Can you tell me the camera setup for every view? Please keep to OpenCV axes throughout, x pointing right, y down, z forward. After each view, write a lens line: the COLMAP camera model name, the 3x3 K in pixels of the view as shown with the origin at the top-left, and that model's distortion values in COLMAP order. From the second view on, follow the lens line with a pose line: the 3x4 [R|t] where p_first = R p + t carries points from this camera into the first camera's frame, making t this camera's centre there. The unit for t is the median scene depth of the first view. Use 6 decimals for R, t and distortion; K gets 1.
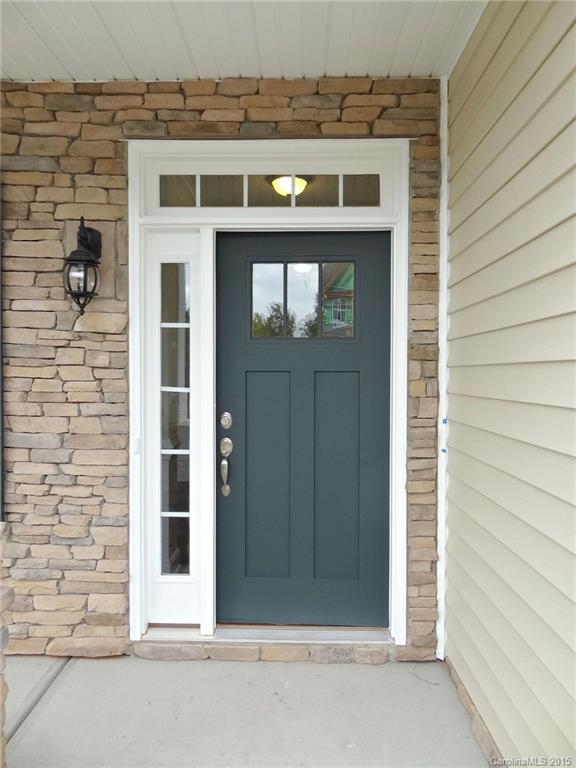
lens RADIAL K [[536.9, 0, 288.4], [0, 536.9, 383.0], [0, 0, 1]] dist [0.006469, -0.004237]
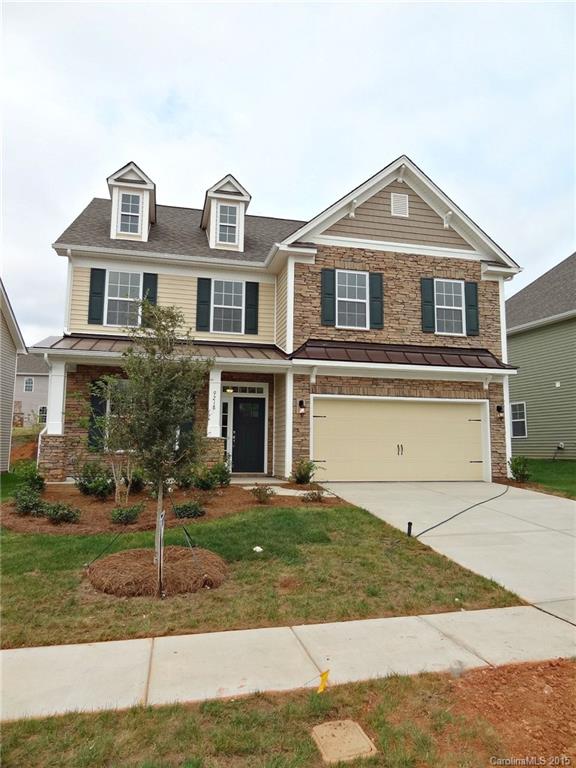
lens RADIAL K [[536.9, 0, 288.7], [0, 536.9, 382.4], [0, 0, 1]] dist [0.006469, -0.004237]
pose [[0.968383, 0.035839, 0.246879, -0.954382], [-0.004472, 0.991961, -0.126461, 0.256927], [-0.249427, 0.121359, 0.960759, -4.435390]]
